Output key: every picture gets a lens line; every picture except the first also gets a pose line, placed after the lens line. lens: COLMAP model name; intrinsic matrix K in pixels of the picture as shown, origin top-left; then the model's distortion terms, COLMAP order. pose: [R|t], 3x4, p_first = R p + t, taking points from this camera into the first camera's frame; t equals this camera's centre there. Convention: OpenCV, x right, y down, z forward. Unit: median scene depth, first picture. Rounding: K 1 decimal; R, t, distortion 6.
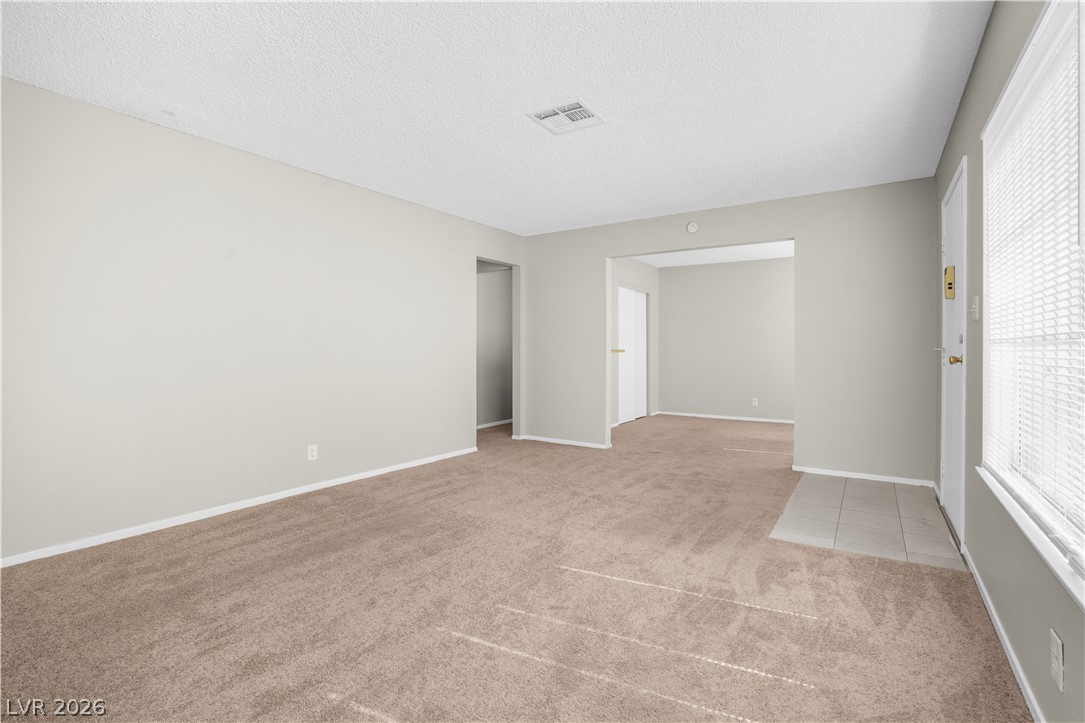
lens RADIAL K [[510.3, 0, 552.3], [0, 510.3, 358.2], [0, 0, 1]] dist [-0.048085, 0.017096]
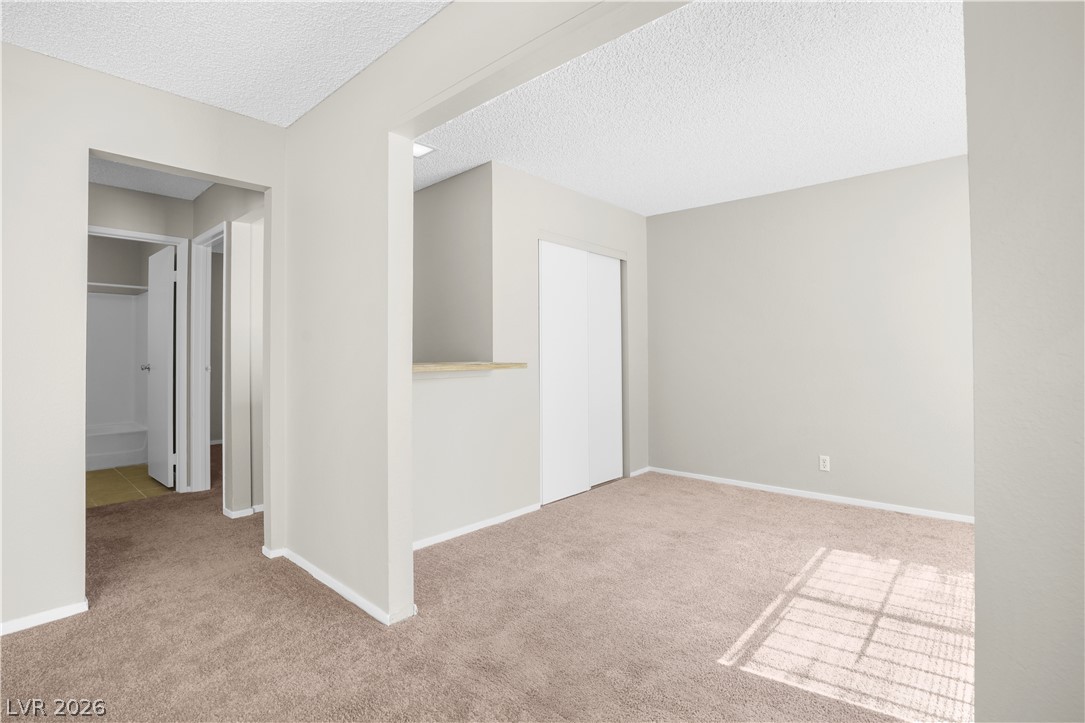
lens RADIAL K [[510.3, 0, 533.0], [0, 510.3, 353.0], [0, 0, 1]] dist [-0.048085, 0.017096]
pose [[0.985039, -0.009175, -0.172085, 0.510524], [0.007476, 0.999917, -0.010515, -0.043964], [0.172167, 0.009072, 0.985026, 1.155774]]
